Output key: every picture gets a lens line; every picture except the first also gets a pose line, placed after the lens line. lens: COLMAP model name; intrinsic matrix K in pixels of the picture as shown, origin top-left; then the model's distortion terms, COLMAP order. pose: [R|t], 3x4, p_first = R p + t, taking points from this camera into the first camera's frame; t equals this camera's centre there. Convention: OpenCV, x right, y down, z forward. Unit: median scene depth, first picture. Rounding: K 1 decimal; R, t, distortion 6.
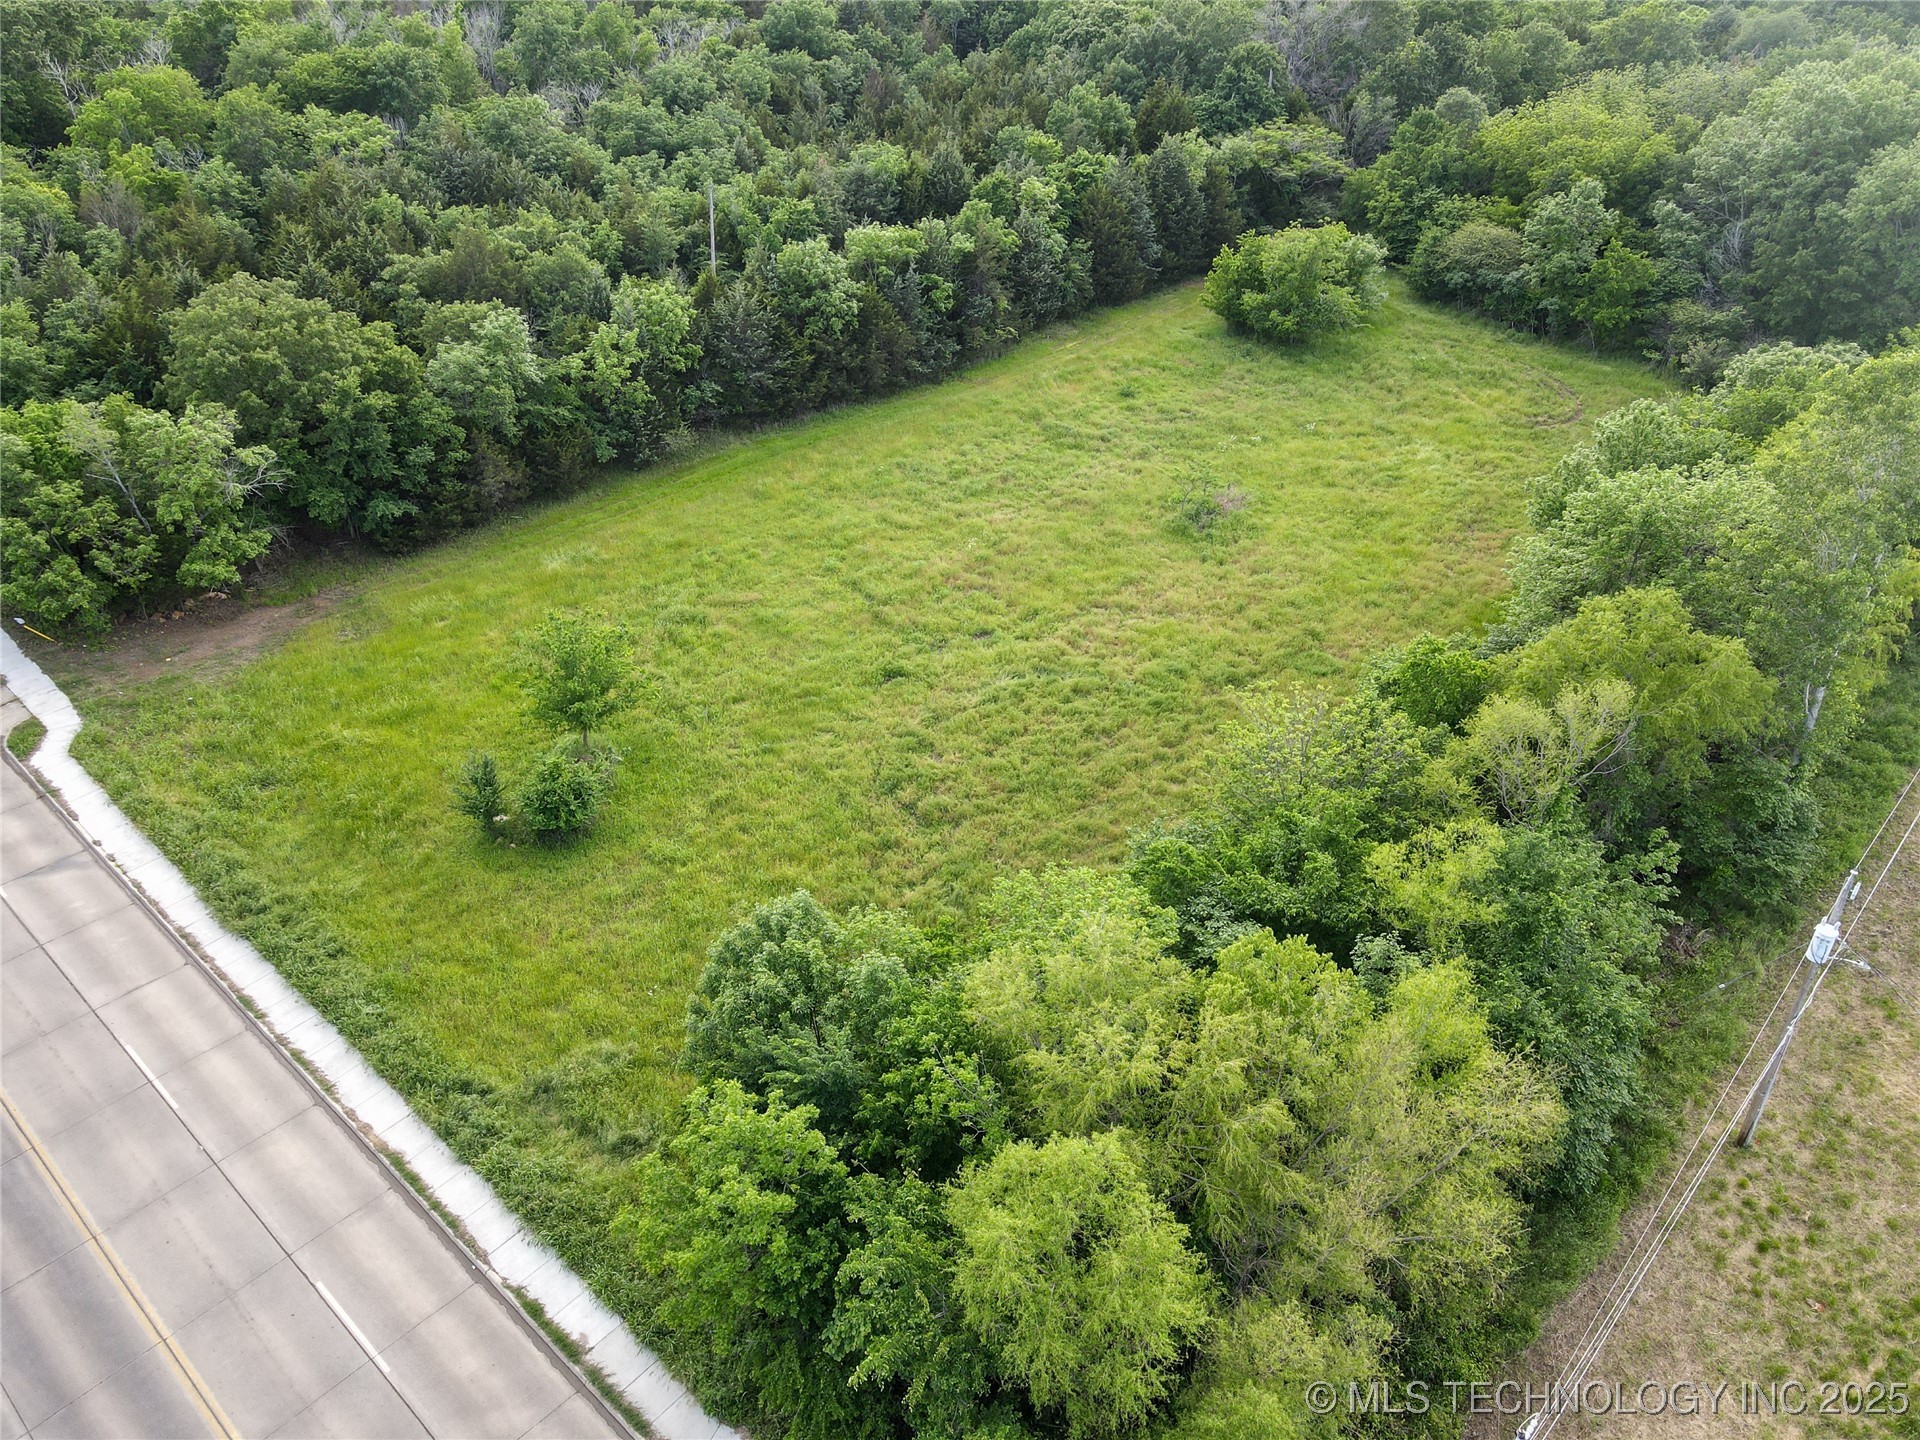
lens RADIAL K [[1399.1, 0, 967.4], [0, 1399.1, 715.6], [0, 0, 1]] dist [0.005924, 0.021613]
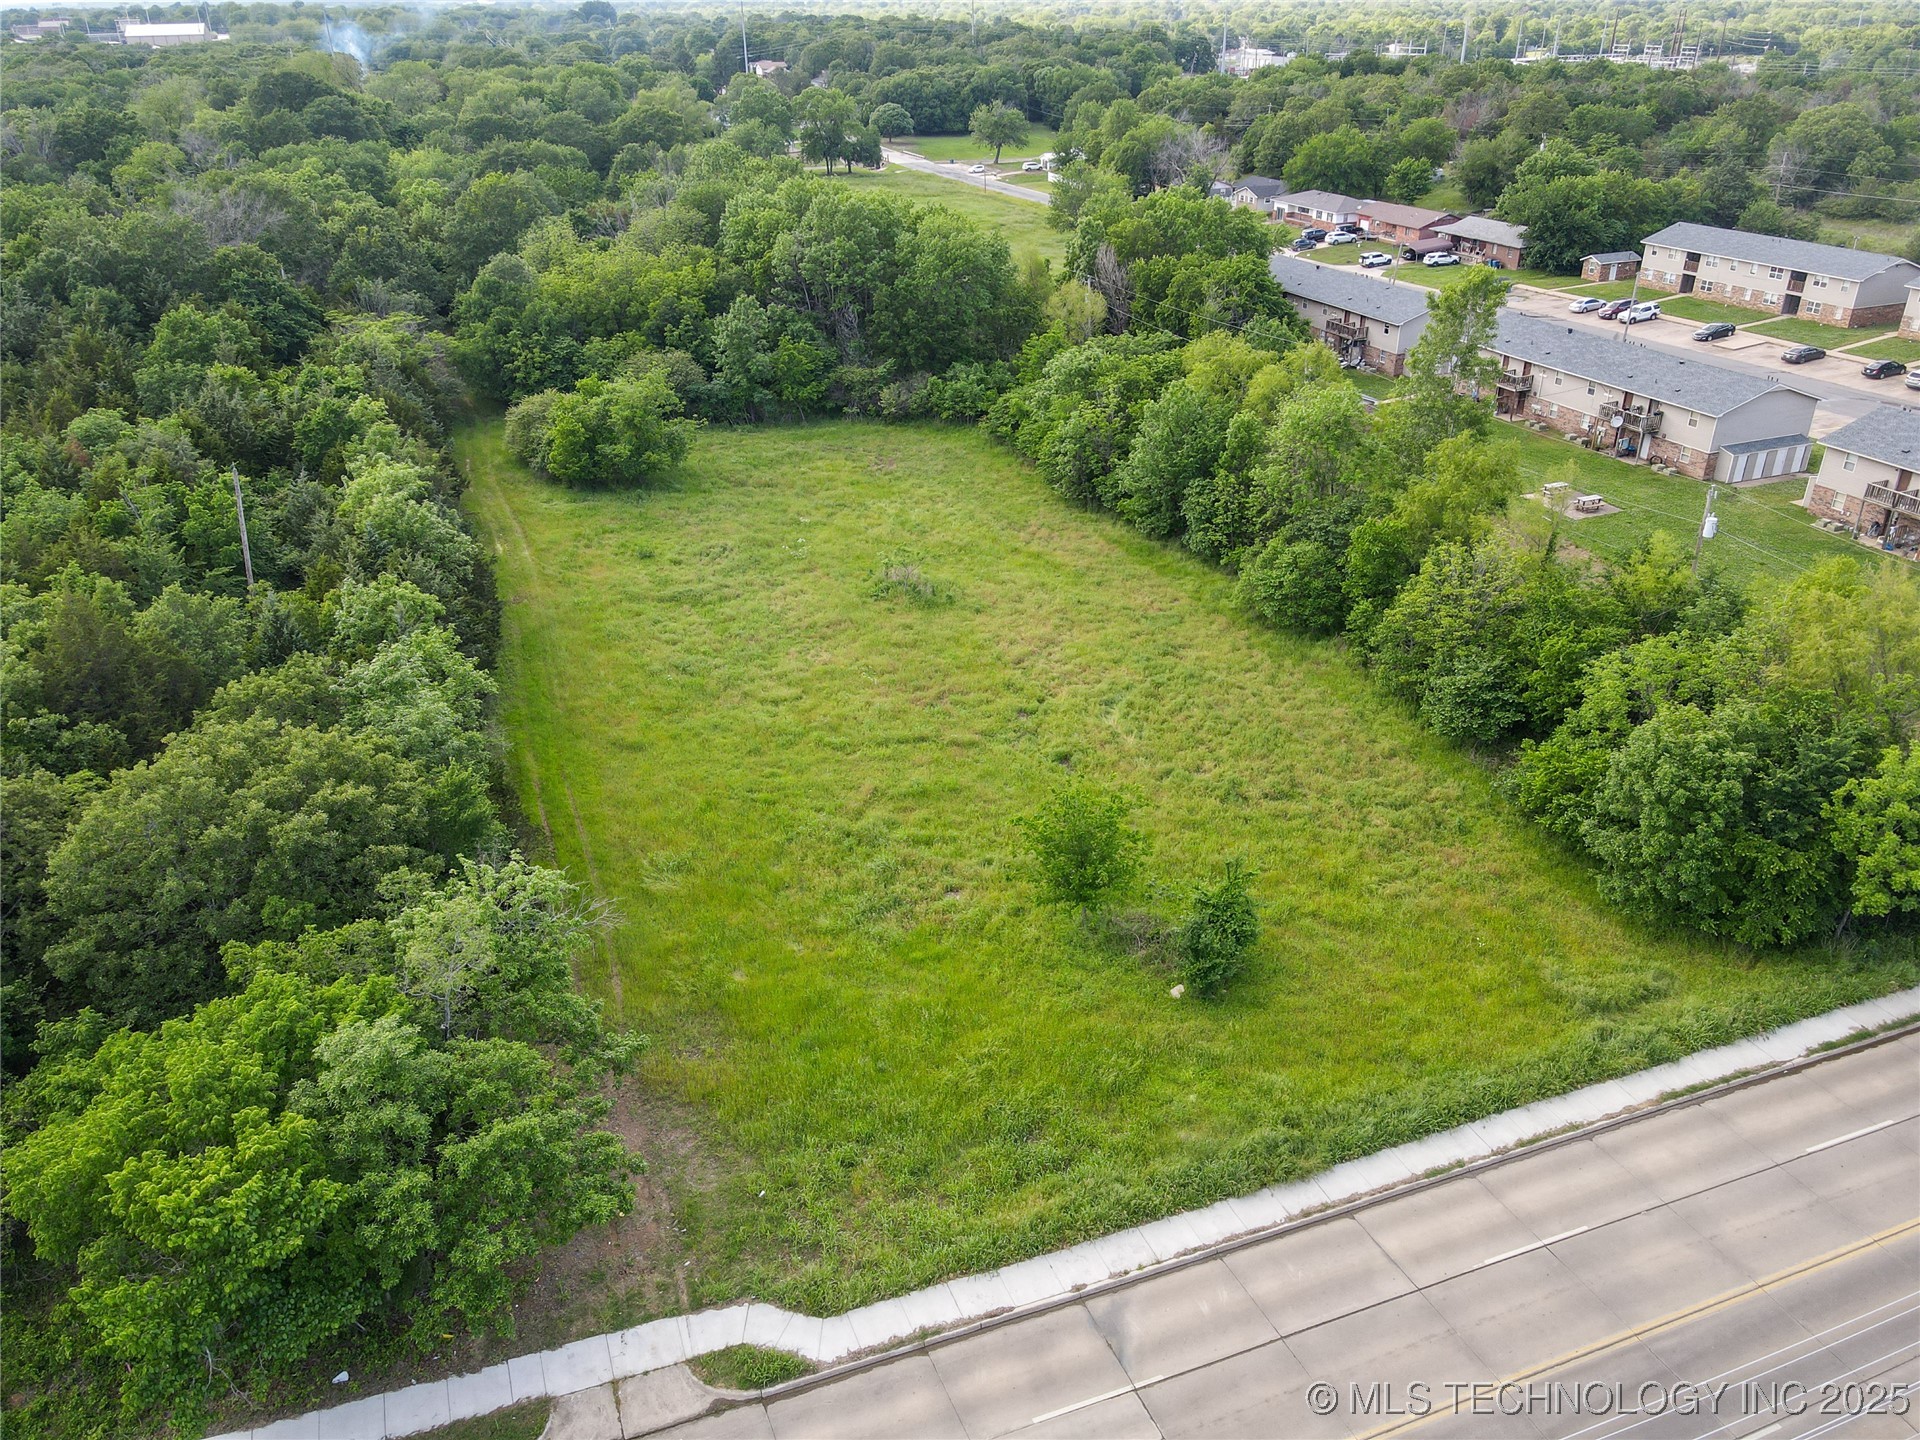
lens RADIAL K [[1406.8, 0, 965.5], [0, 1406.8, 721.3], [0, 0, 1]] dist [-0.003752, 0.041431]
pose [[0.440567, -0.404872, 0.801236, -0.813879], [0.490813, 0.855950, 0.162642, -0.231339], [-0.751667, 0.321602, 0.575820, 0.374508]]
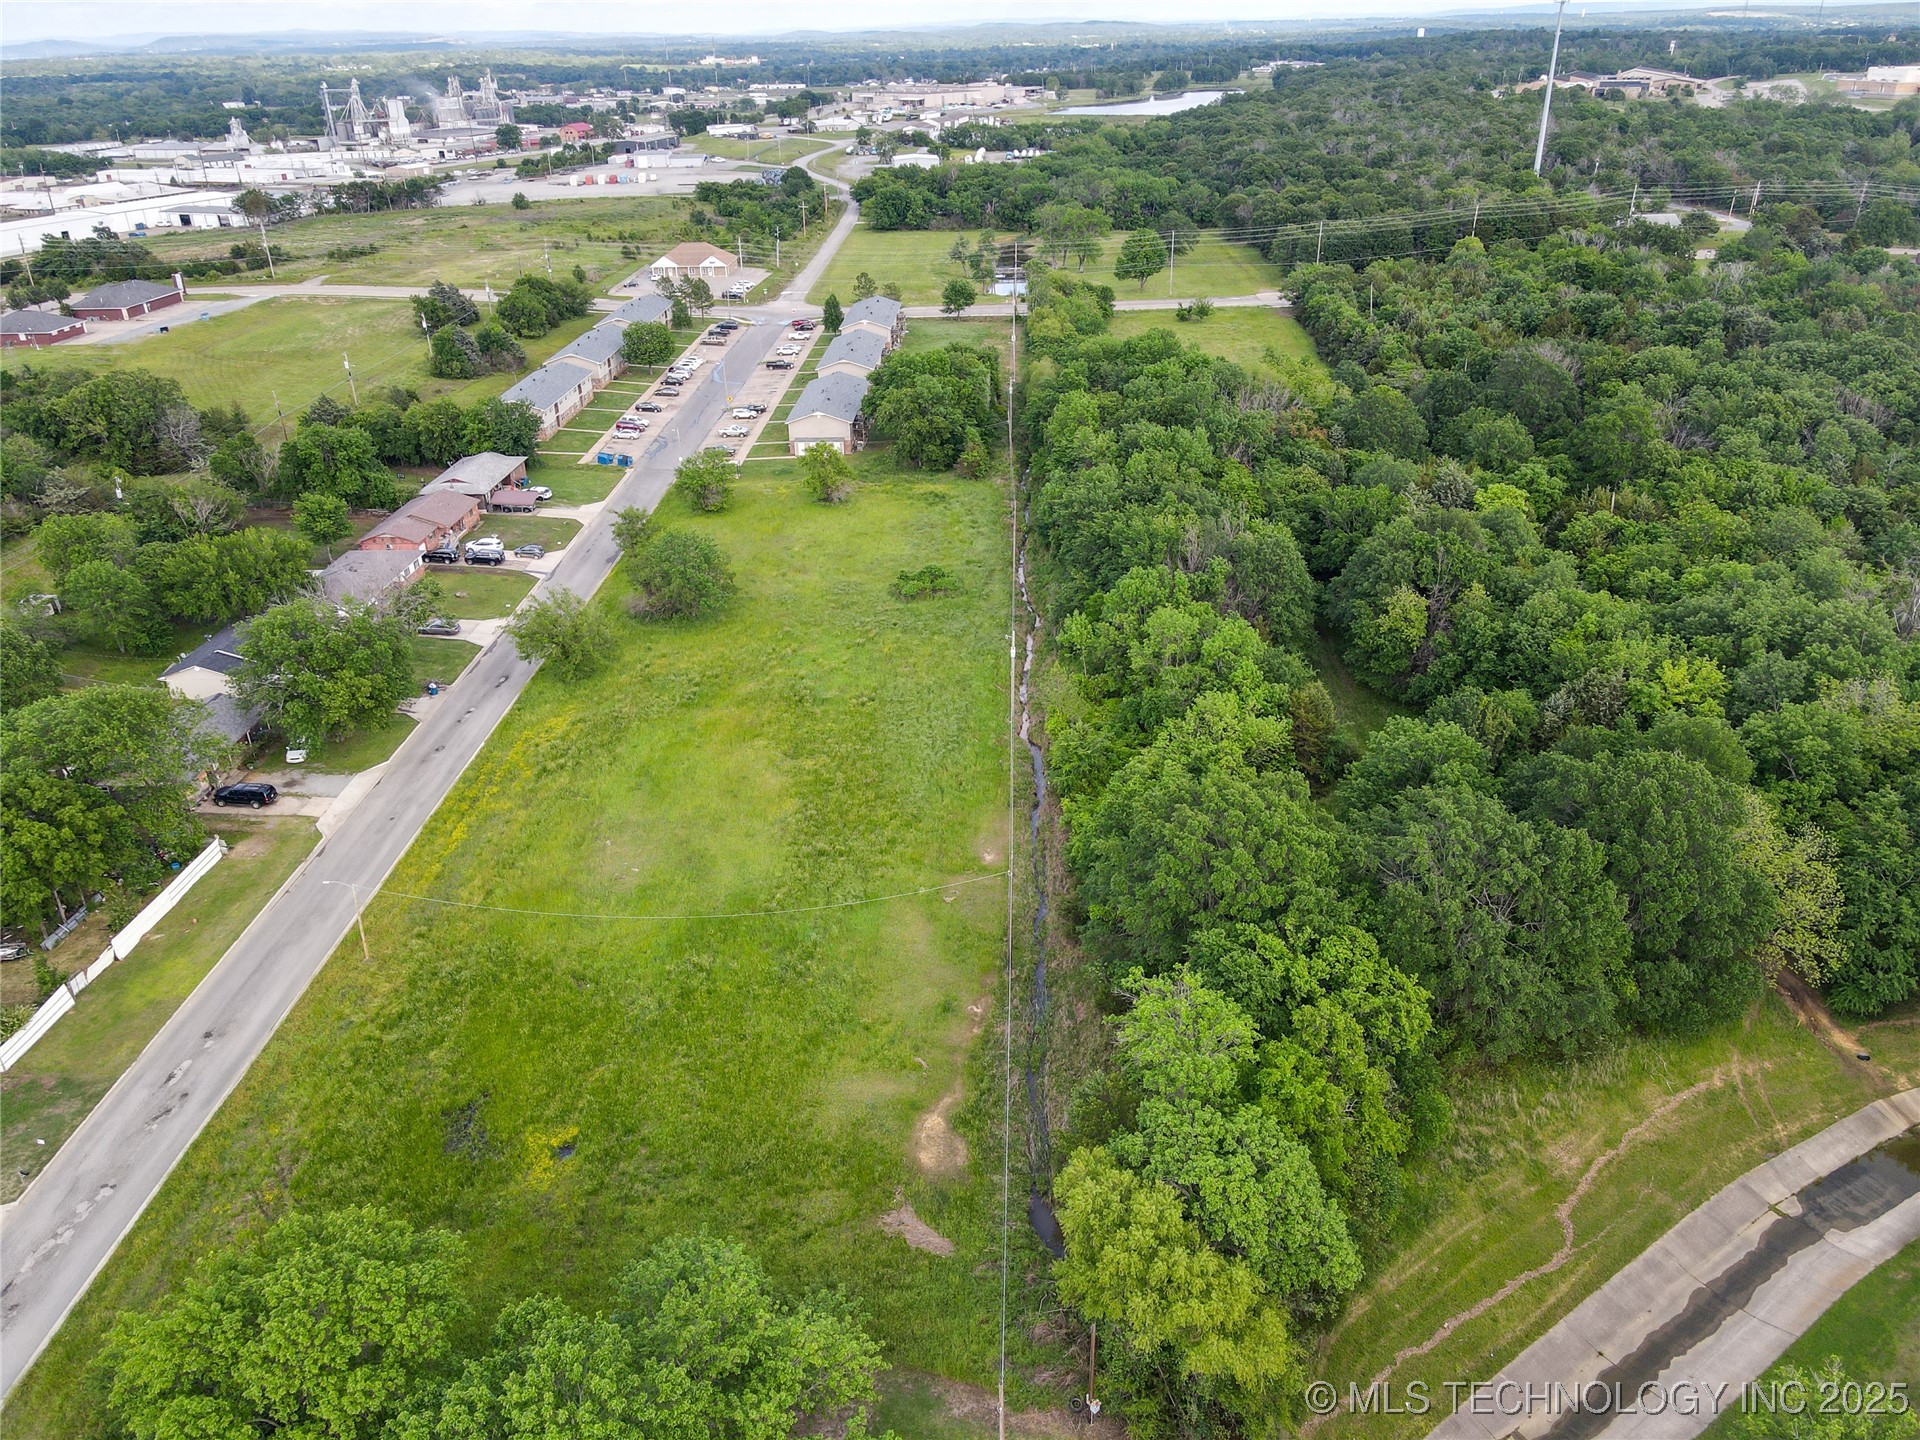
lens RADIAL K [[1399.1, 0, 967.4], [0, 1399.1, 715.6], [0, 0, 1]] dist [0.005924, 0.021613]
pose [[-0.757920, 0.313848, -0.571889, 3.187536], [-0.327202, 0.575519, 0.749478, -2.289873], [0.564355, 0.755167, -0.333505, 2.756792]]
